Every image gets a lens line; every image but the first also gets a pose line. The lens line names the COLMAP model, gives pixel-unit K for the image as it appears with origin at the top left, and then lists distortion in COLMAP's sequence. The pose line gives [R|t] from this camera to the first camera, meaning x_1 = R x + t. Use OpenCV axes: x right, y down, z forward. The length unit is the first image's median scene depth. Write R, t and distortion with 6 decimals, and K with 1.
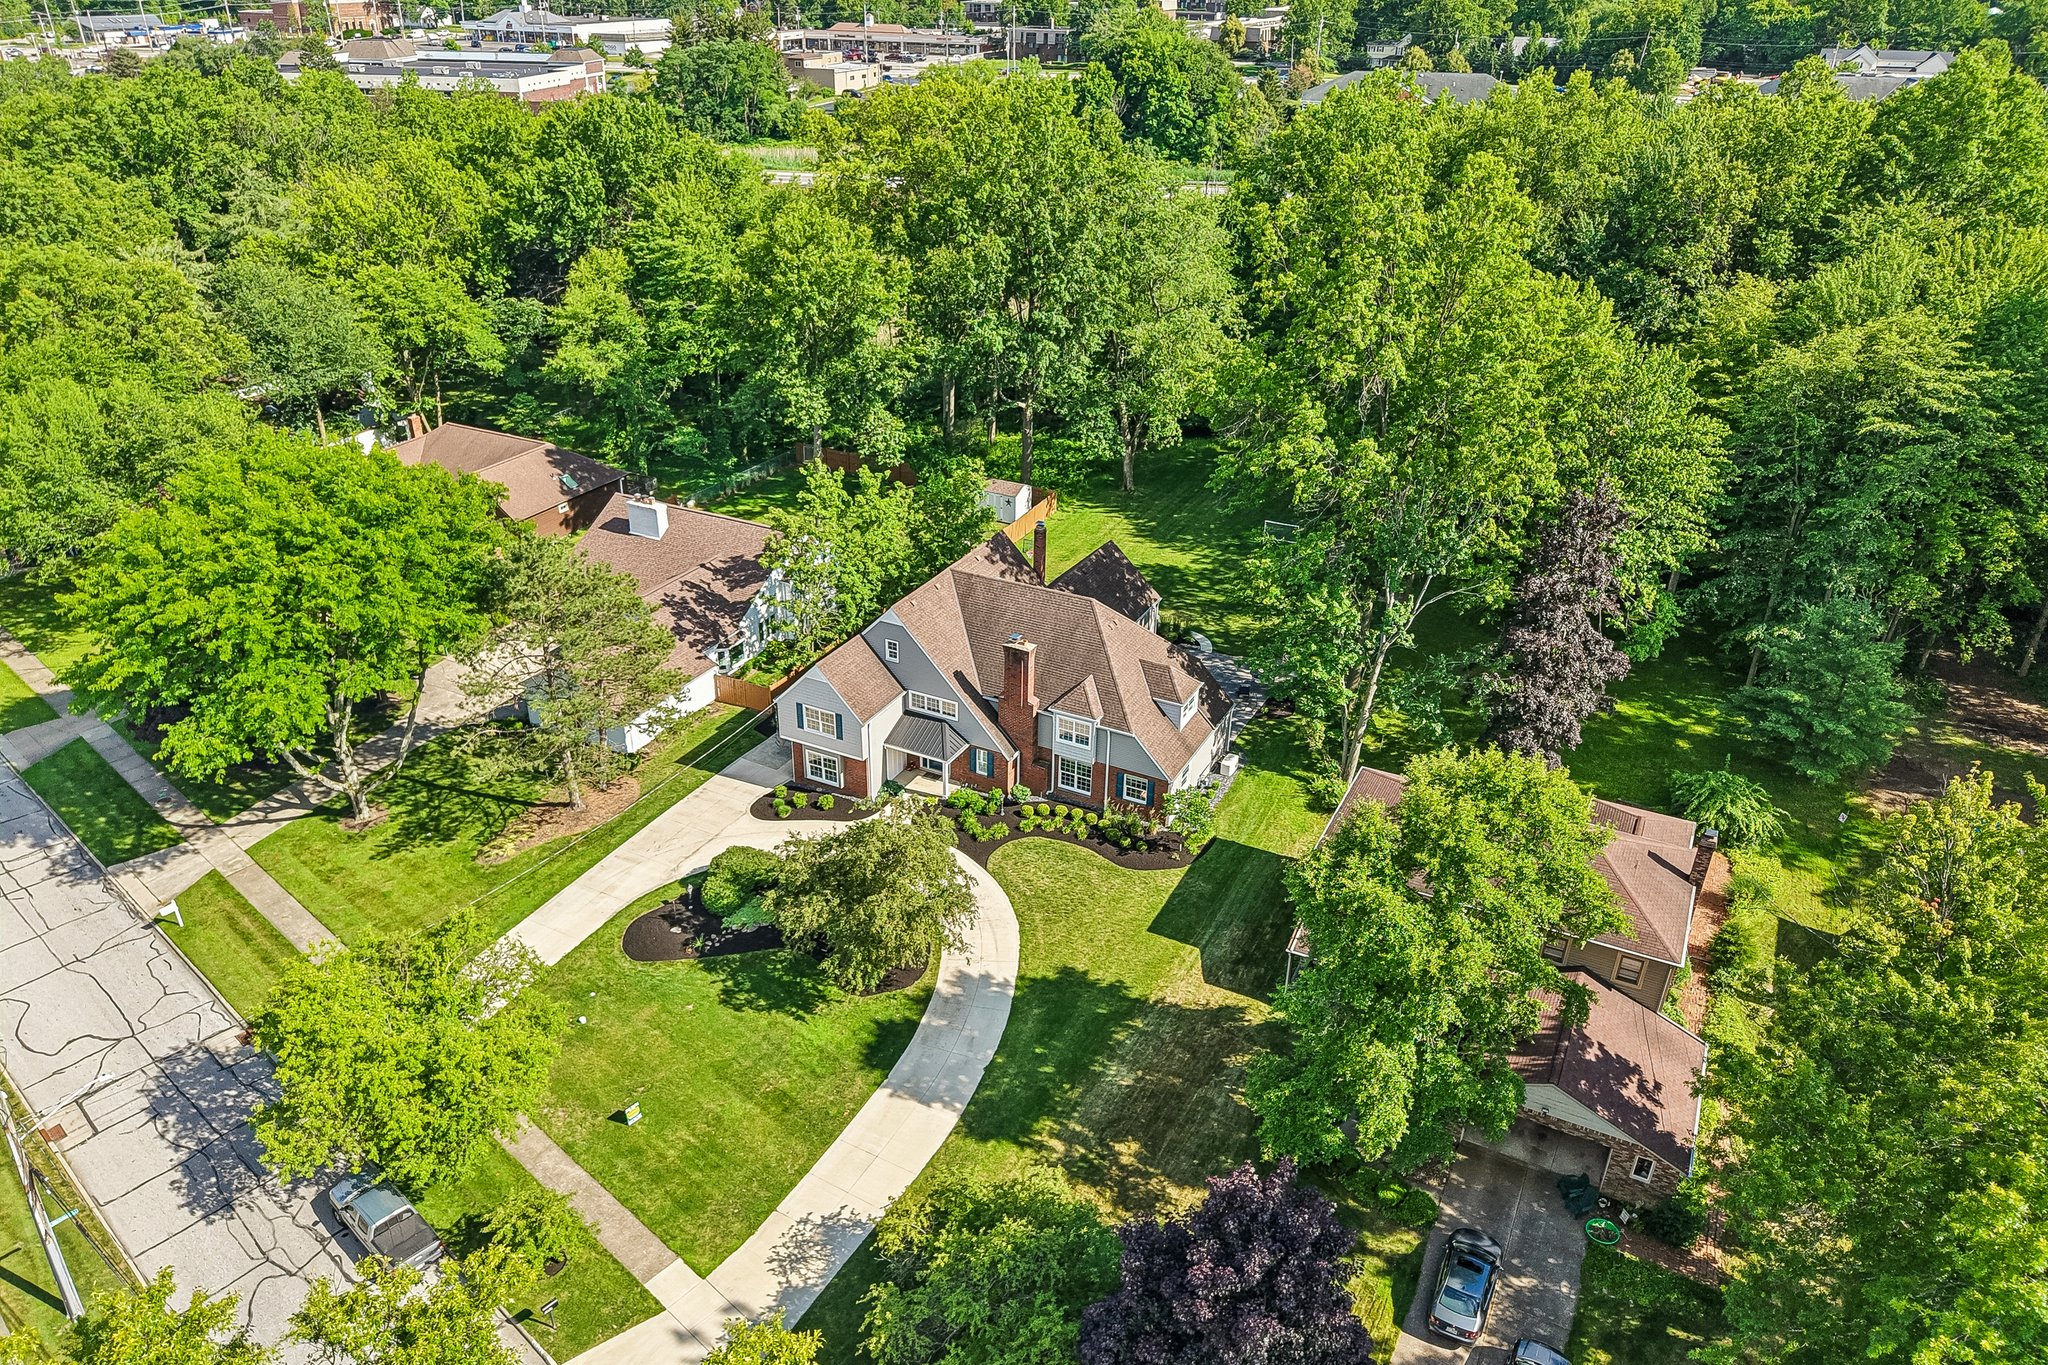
lens RADIAL K [[1400.1, 0, 1024.0], [0, 1400.1, 682.5], [0, 0, 1]] dist [0.006868, -0.002214]
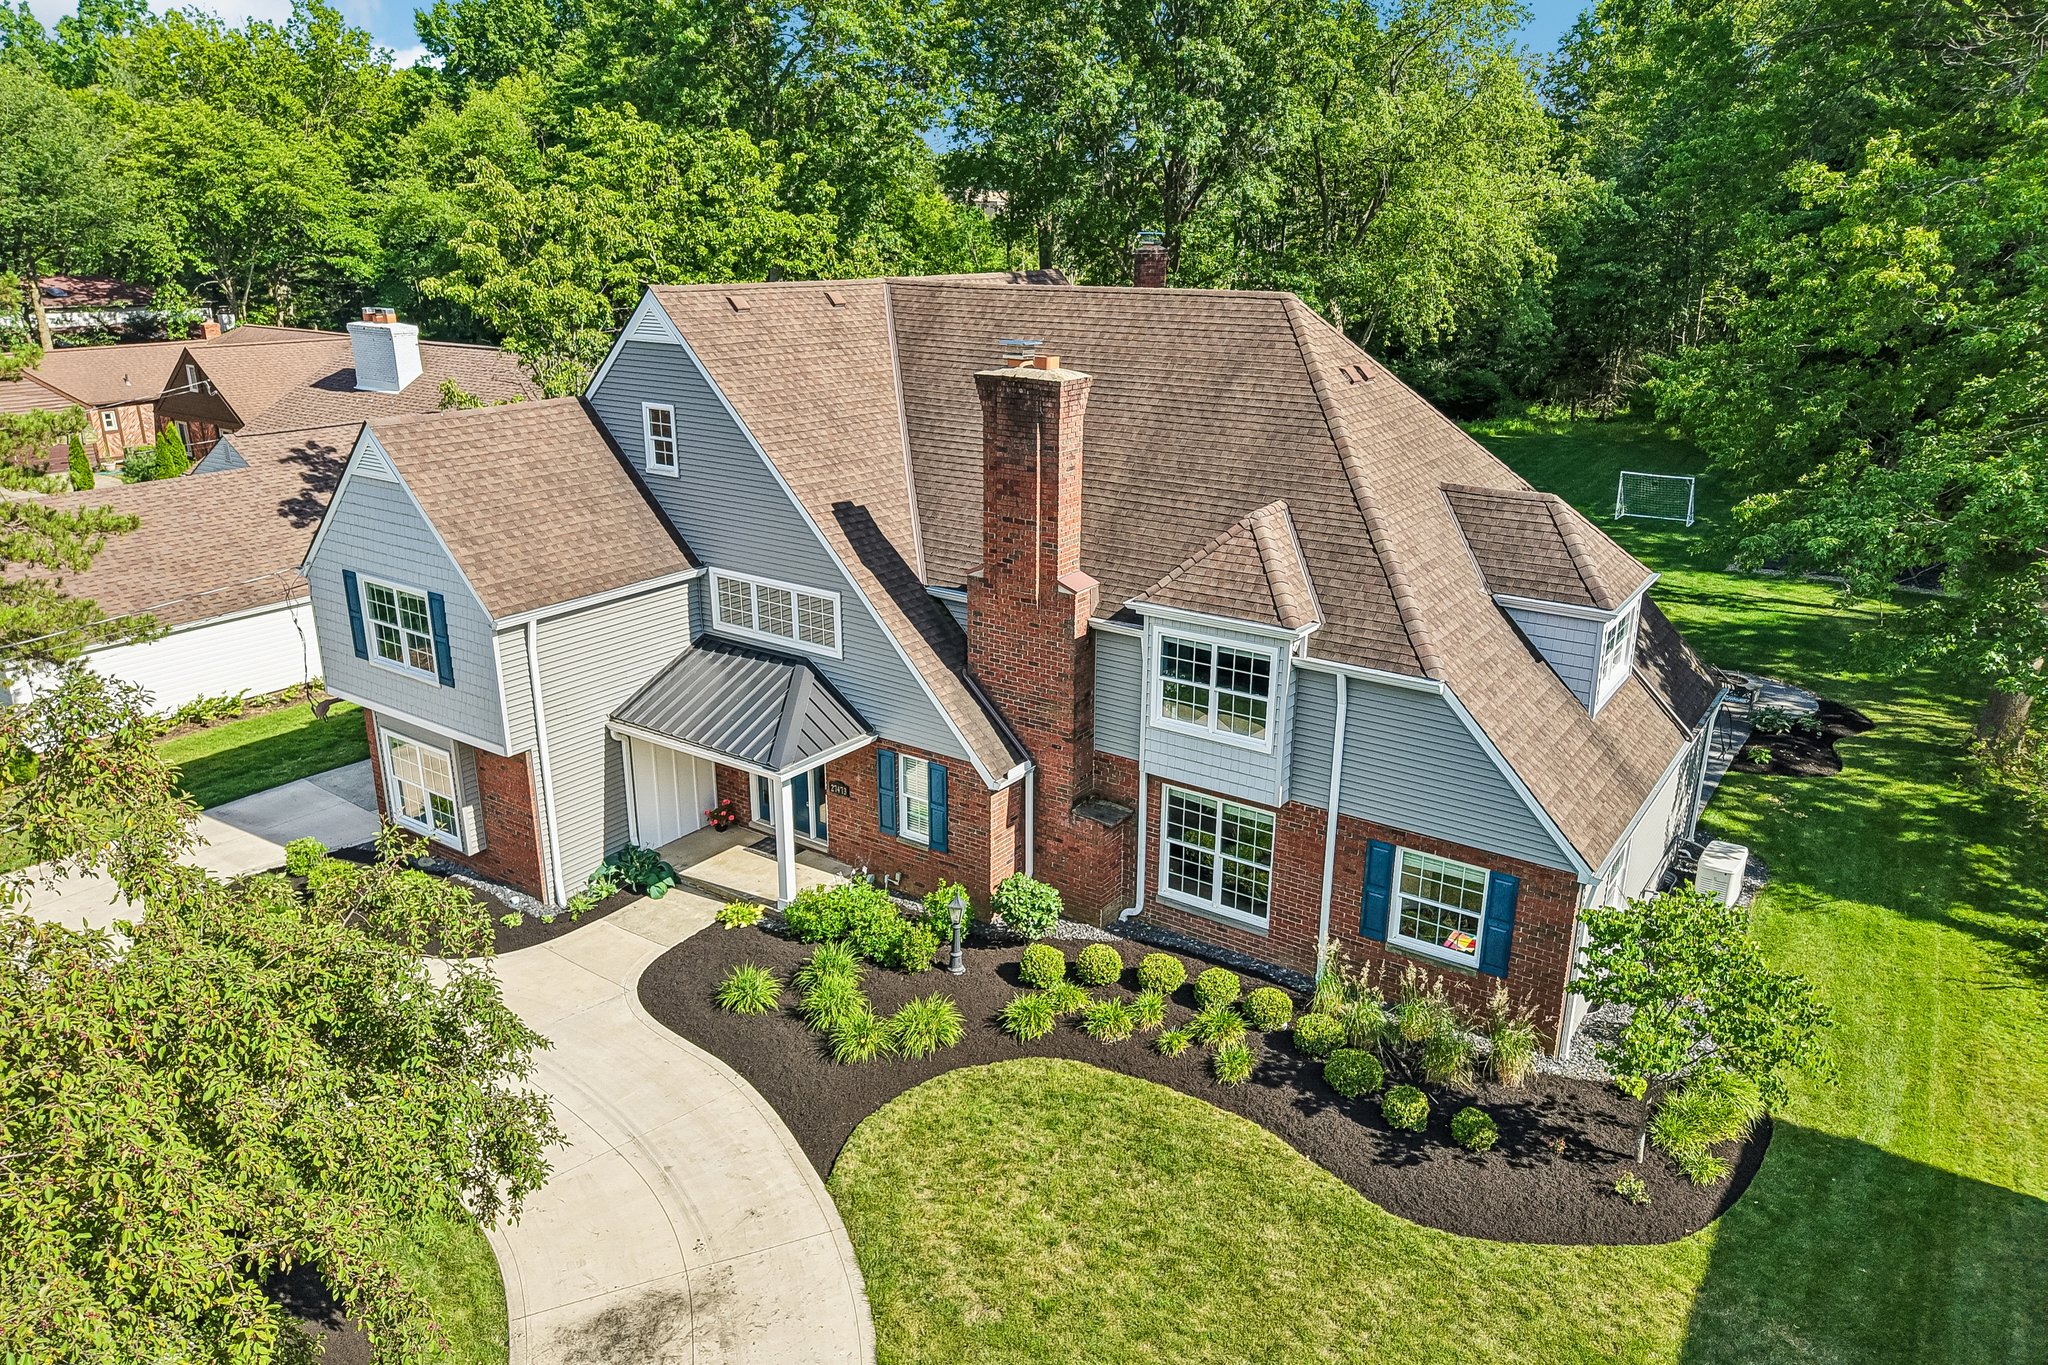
lens RADIAL K [[1394.8, 0, 1013.3], [0, 1394.8, 679.9], [0, 0, 1]] dist [0.002484, -0.001063]
pose [[0.990800, 0.042195, -0.128587, 0.029946], [-0.062446, 0.985498, -0.157779, 0.078198], [0.120065, 0.164357, 0.979067, 0.698100]]
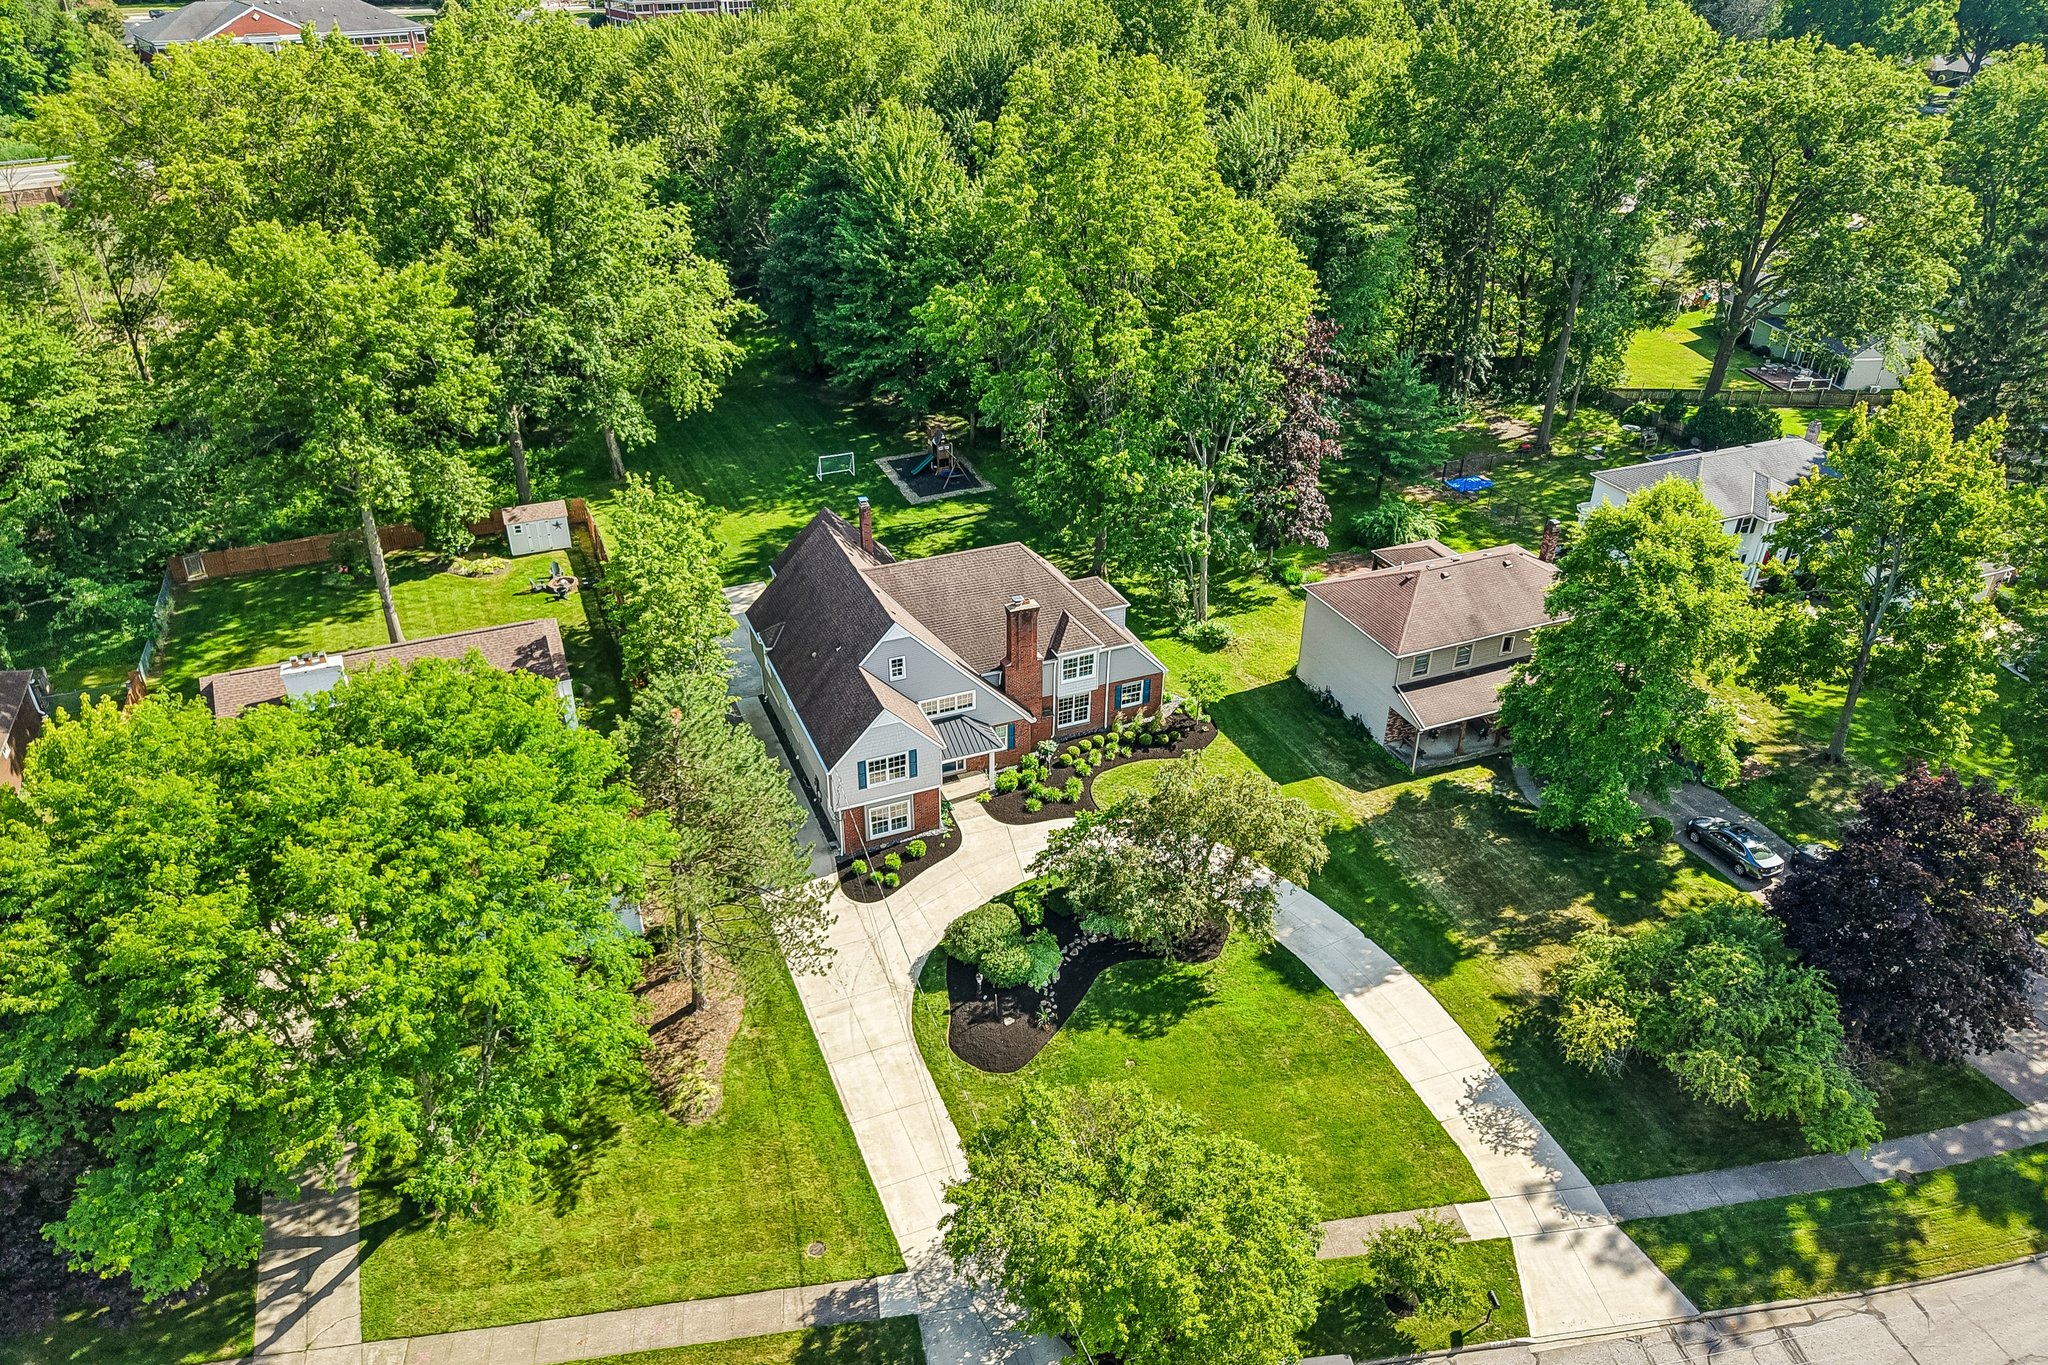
lens RADIAL K [[1375.6, 0, 1037.9], [0, 1375.6, 683.4], [0, 0, 1]] dist [0.000151, -0.002333]
pose [[0.631519, -0.397223, 0.665881, -0.631237], [0.355587, 0.911539, 0.206530, -0.164611], [-0.689015, 0.106351, 0.716901, 0.298235]]
